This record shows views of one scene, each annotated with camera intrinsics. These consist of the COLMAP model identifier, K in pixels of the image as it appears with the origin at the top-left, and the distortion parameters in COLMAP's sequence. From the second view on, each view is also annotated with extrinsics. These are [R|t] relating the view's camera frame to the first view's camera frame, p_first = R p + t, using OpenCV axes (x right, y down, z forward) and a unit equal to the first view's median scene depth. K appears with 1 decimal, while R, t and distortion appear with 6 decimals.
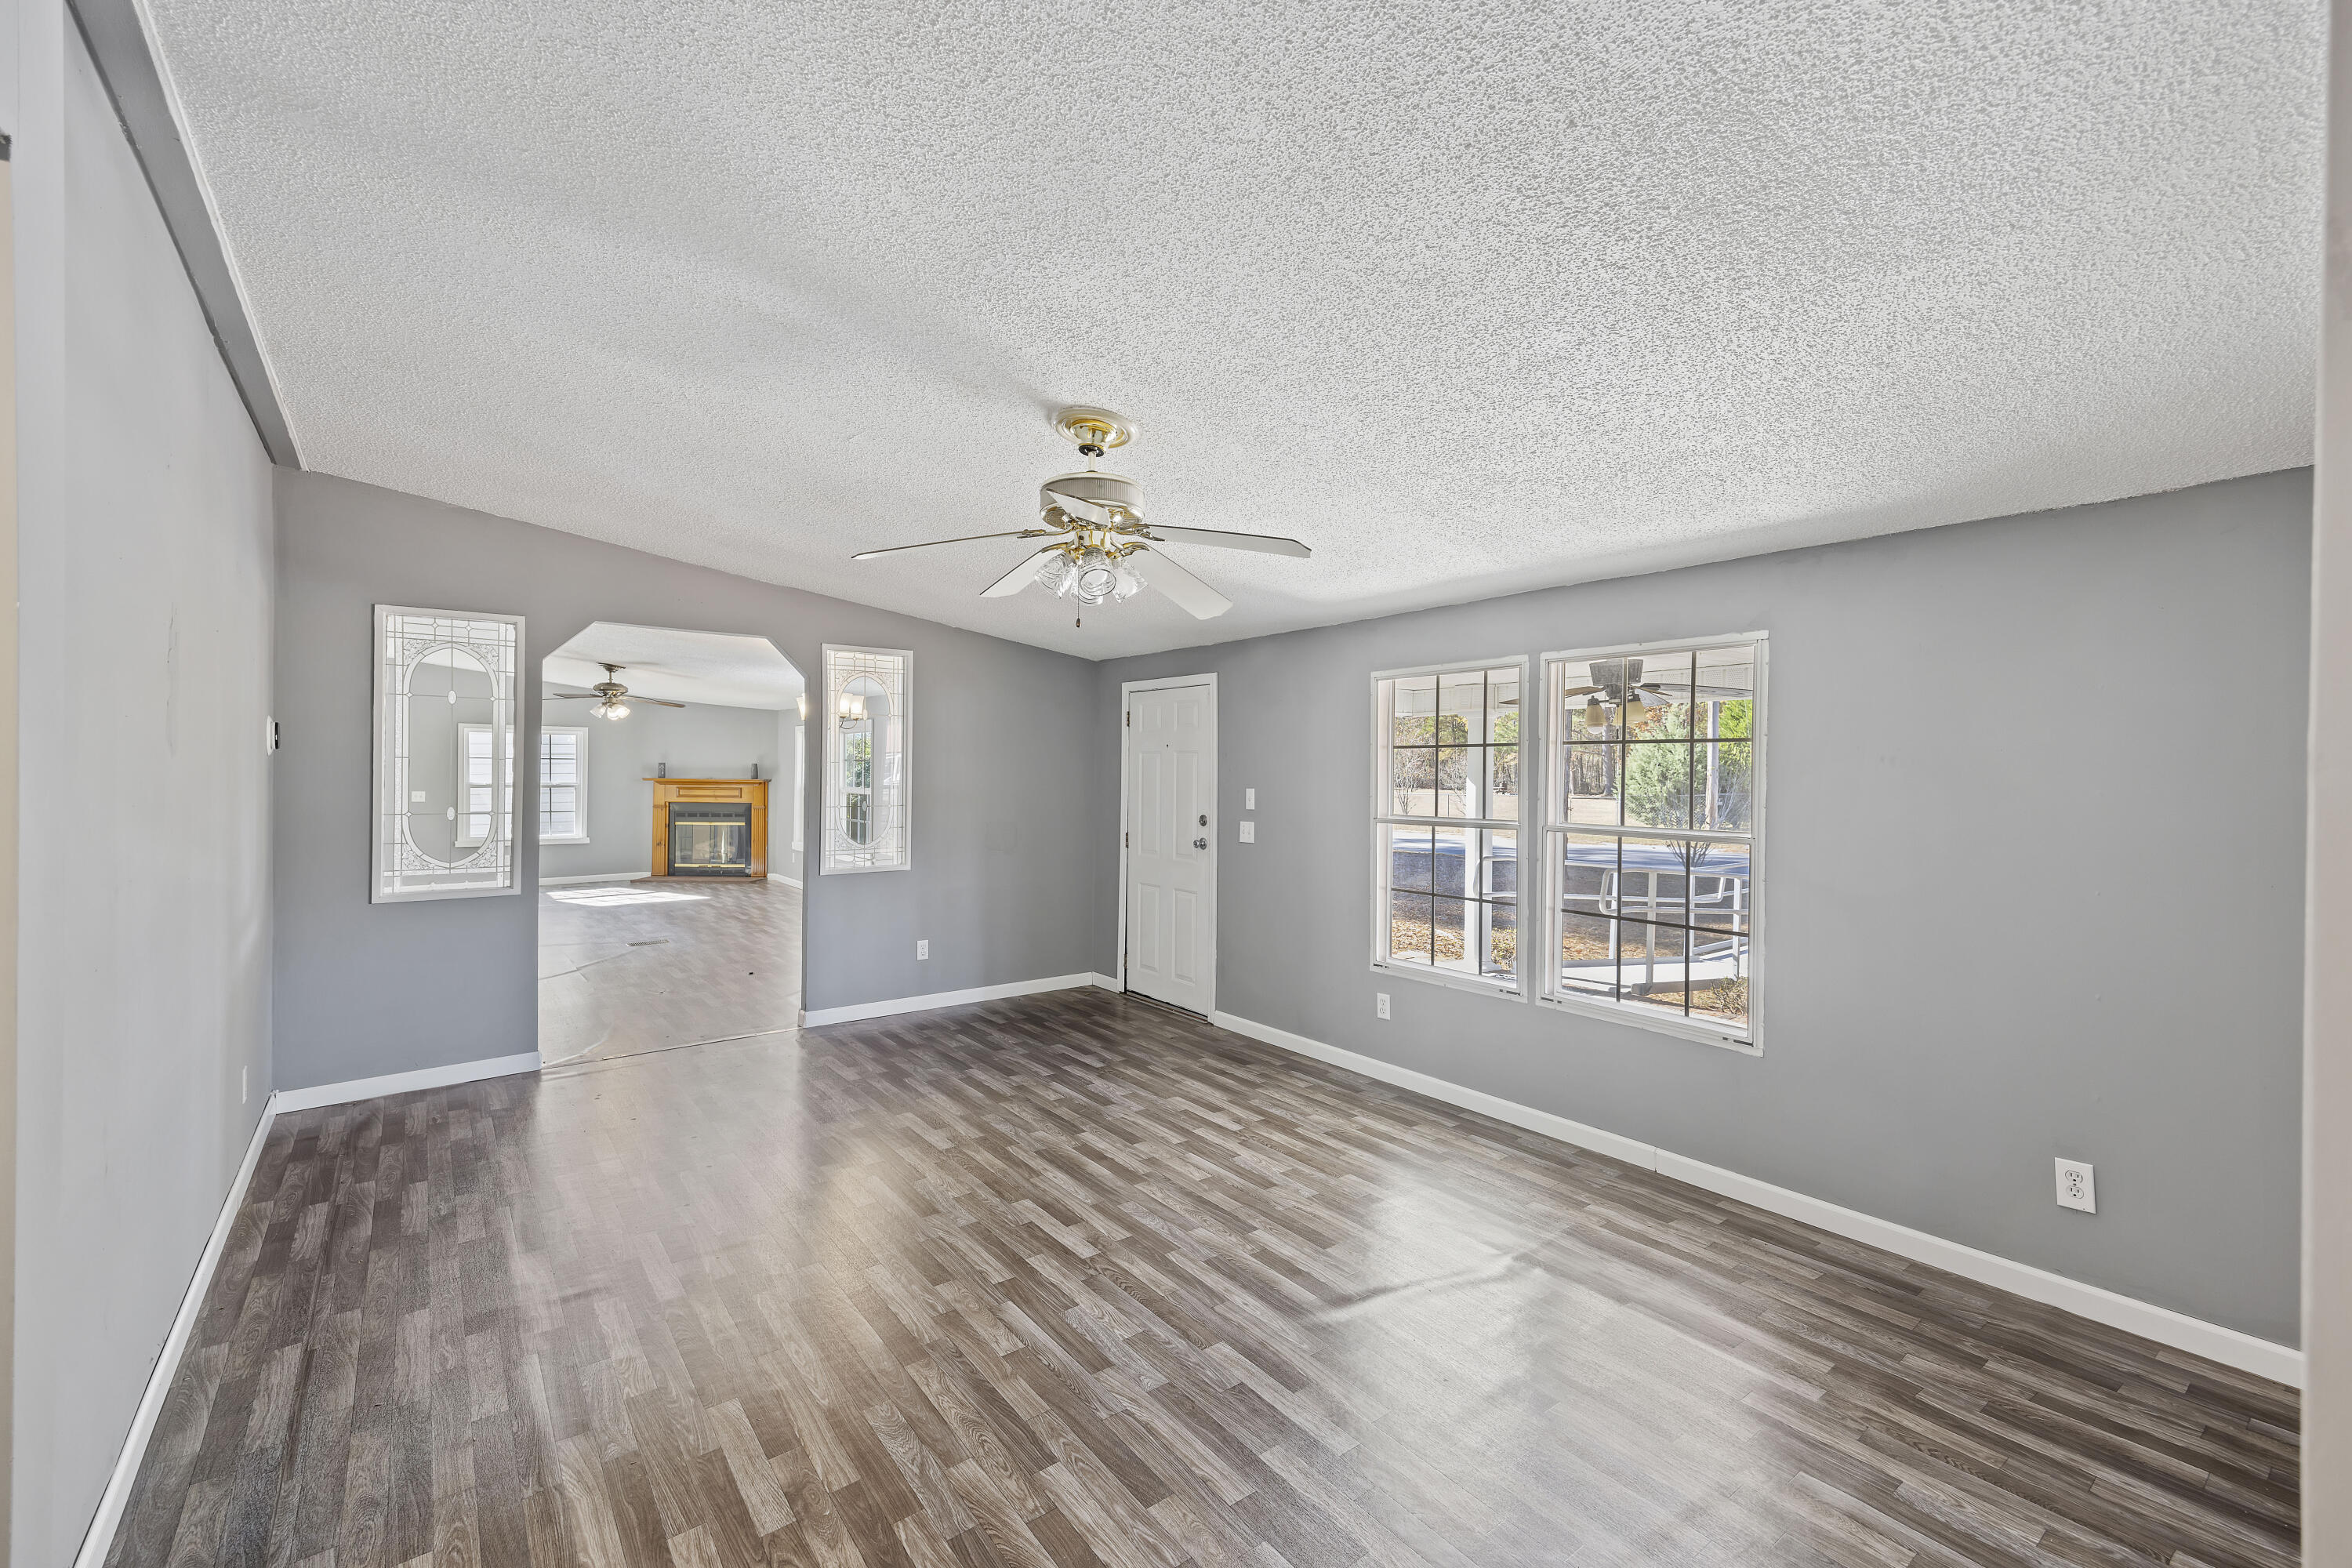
lens RADIAL K [[981.8, 0, 1167.7], [0, 981.8, 770.4], [0, 0, 1]] dist [0.016776, -0.000248]
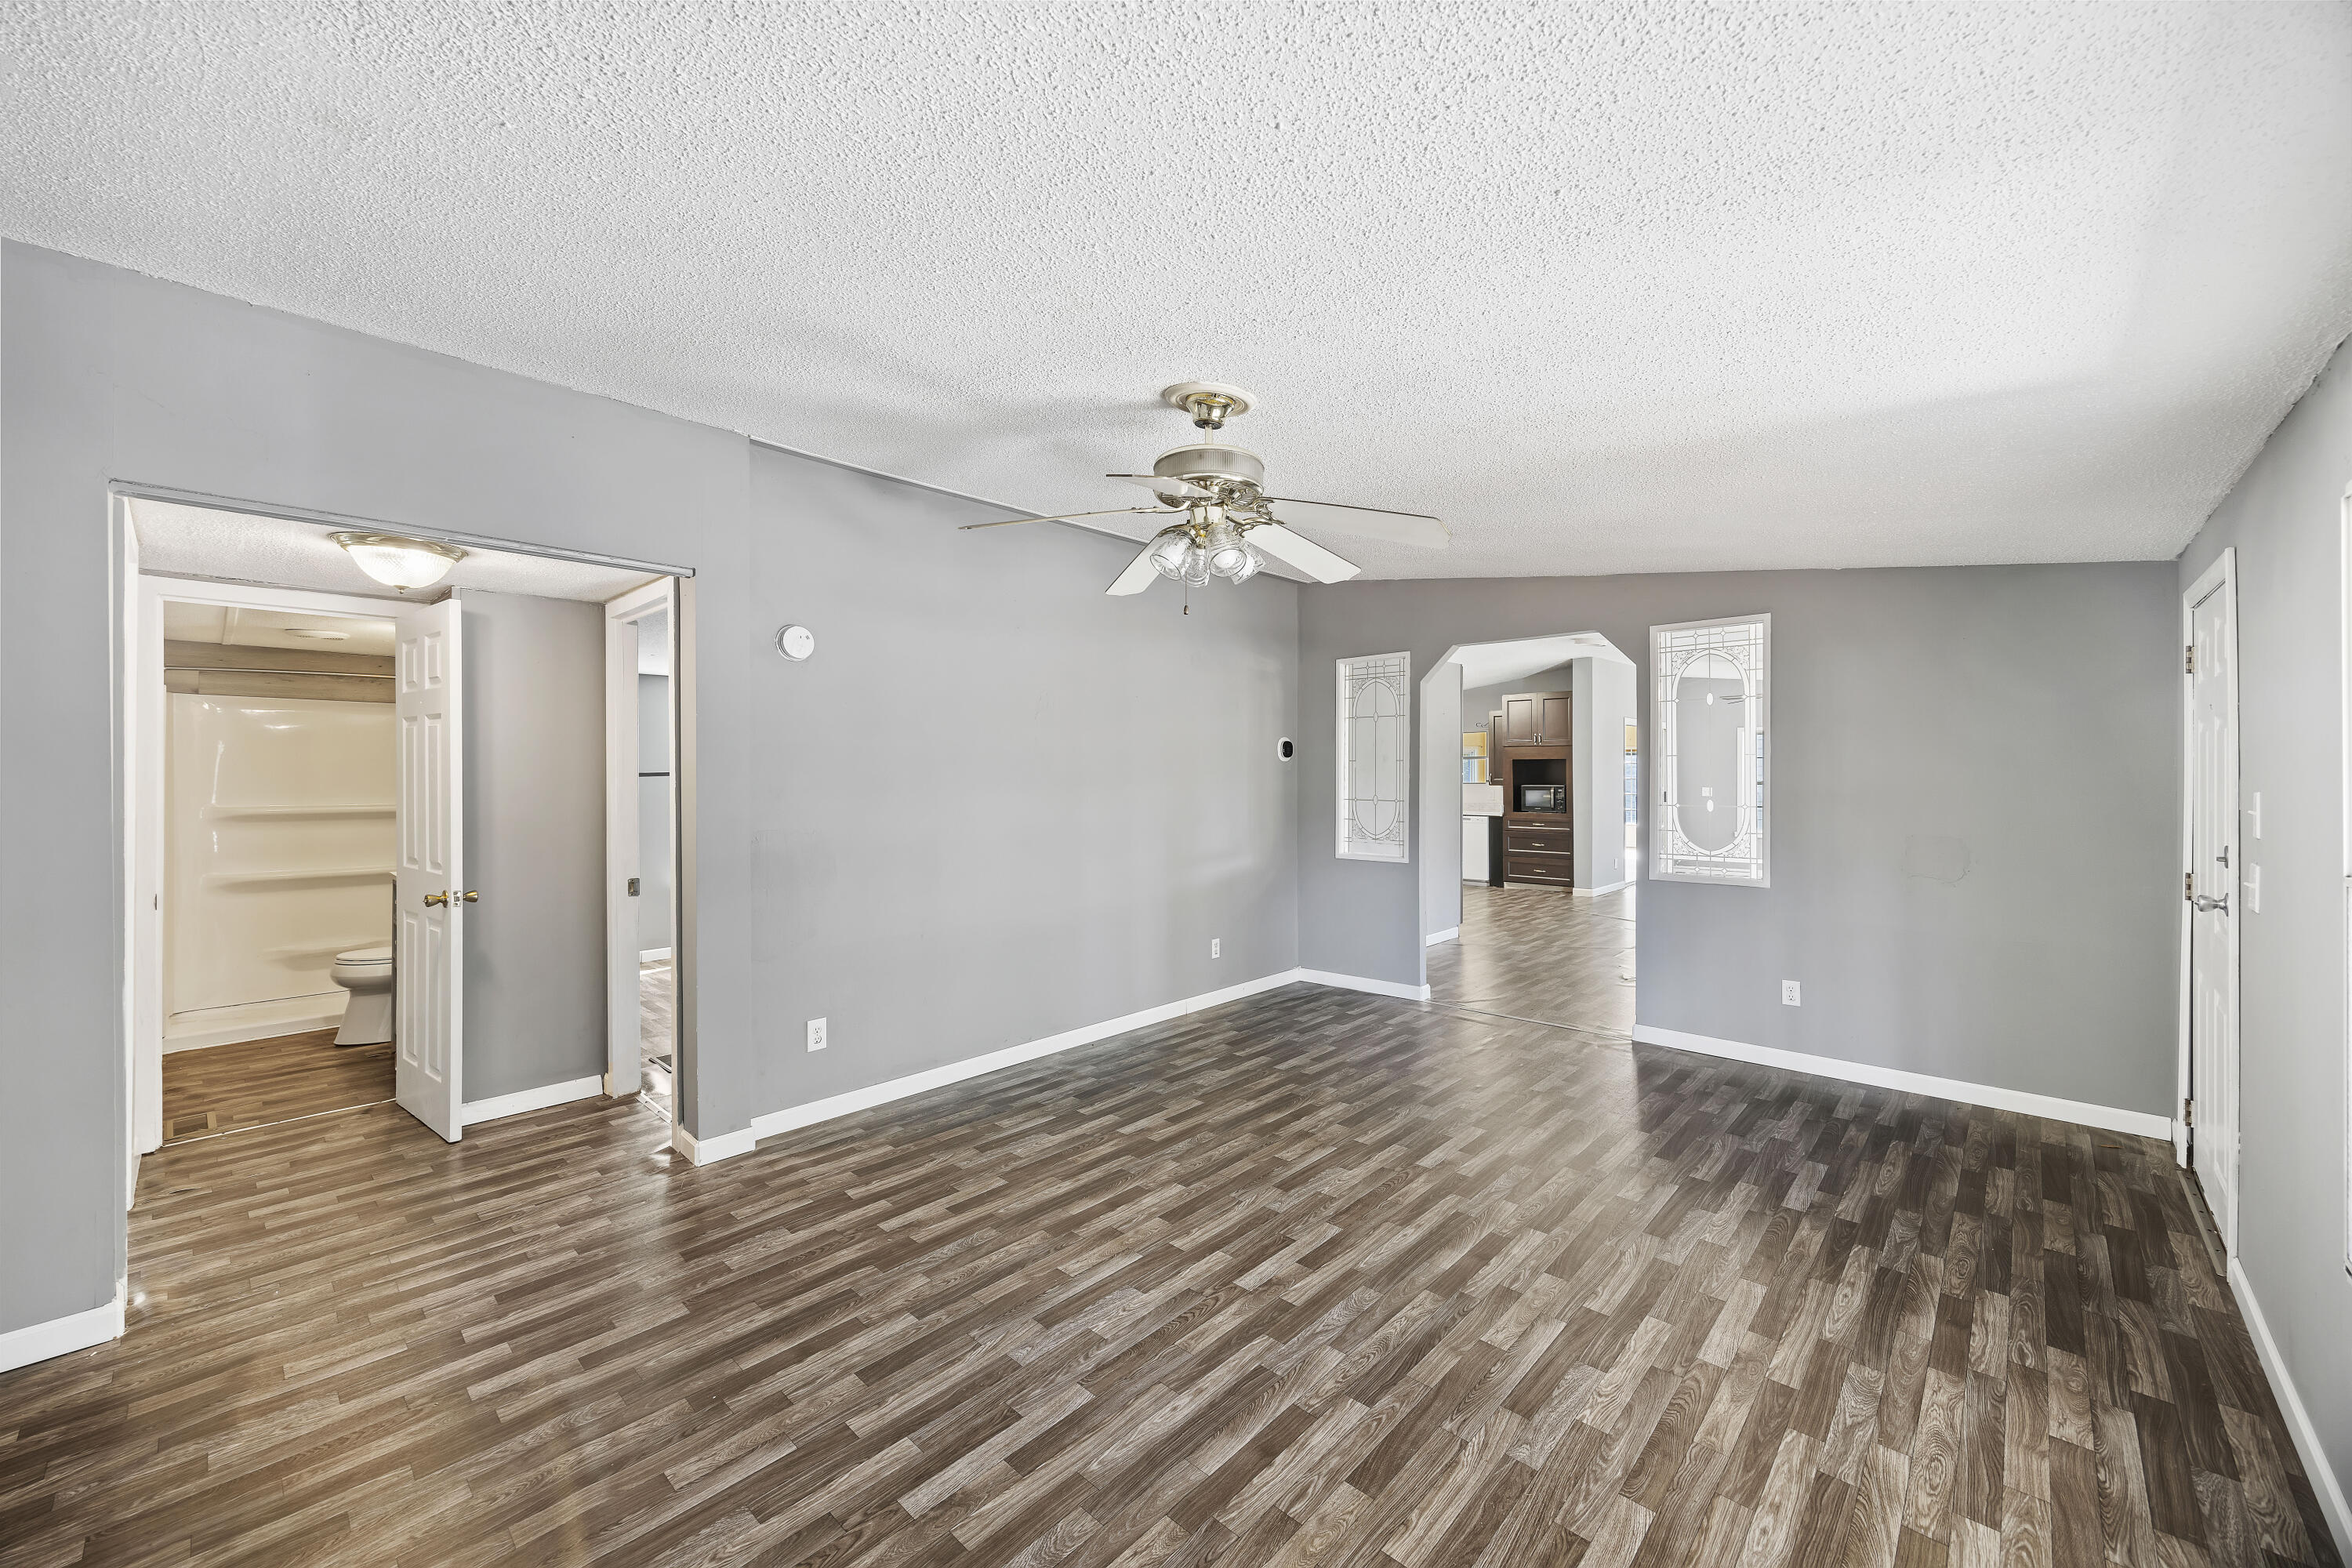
lens RADIAL K [[895.1, 0, 1177.6], [0, 895.1, 767.8], [0, 0, 1]] dist [-0.003106, -0.000054]
pose [[0.163143, -0.013175, -0.986514, 0.337609], [0.007772, 0.999897, -0.012068, 0.007429], [0.986572, -0.005698, 0.163229, 0.365640]]
